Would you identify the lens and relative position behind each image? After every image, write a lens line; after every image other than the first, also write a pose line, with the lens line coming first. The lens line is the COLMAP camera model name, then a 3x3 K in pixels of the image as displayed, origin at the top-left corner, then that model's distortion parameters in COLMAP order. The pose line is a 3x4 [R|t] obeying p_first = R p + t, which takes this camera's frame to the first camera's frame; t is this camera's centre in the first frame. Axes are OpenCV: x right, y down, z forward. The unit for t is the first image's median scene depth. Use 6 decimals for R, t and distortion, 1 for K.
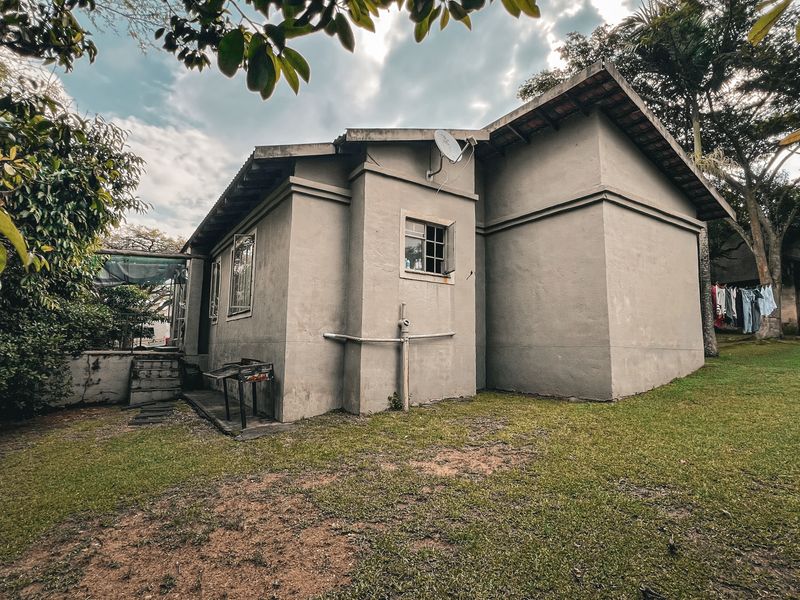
lens RADIAL K [[424.0, 0, 400.0], [0, 424.0, 300.0], [0, 0, 1]] dist [-0.001828, 0.000674]
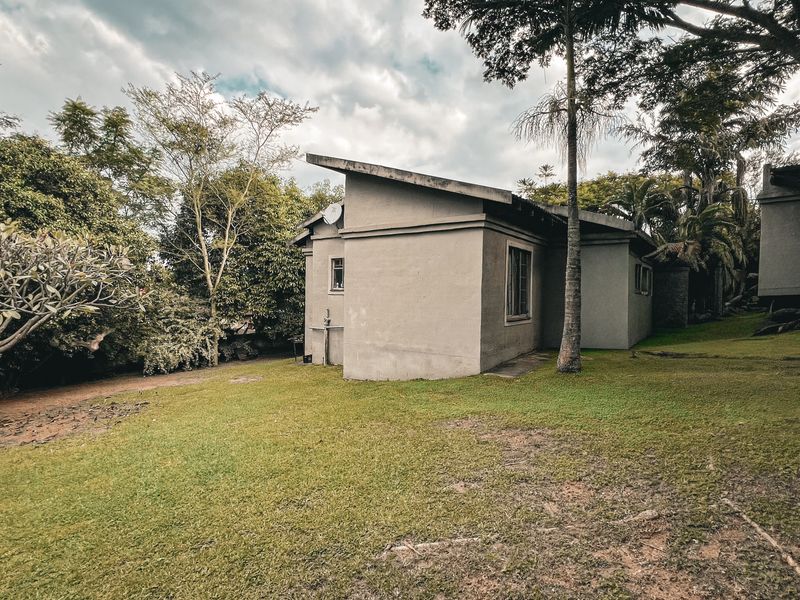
lens RADIAL K [[424.0, 0, 400.0], [0, 424.0, 300.0], [0, 0, 1]] dist [-0.001828, 0.000674]
pose [[0.356371, 0.006677, -0.934321, 1.802332], [0.109125, 0.992833, 0.048718, -0.083166], [0.927950, -0.119319, 0.353088, 0.637691]]
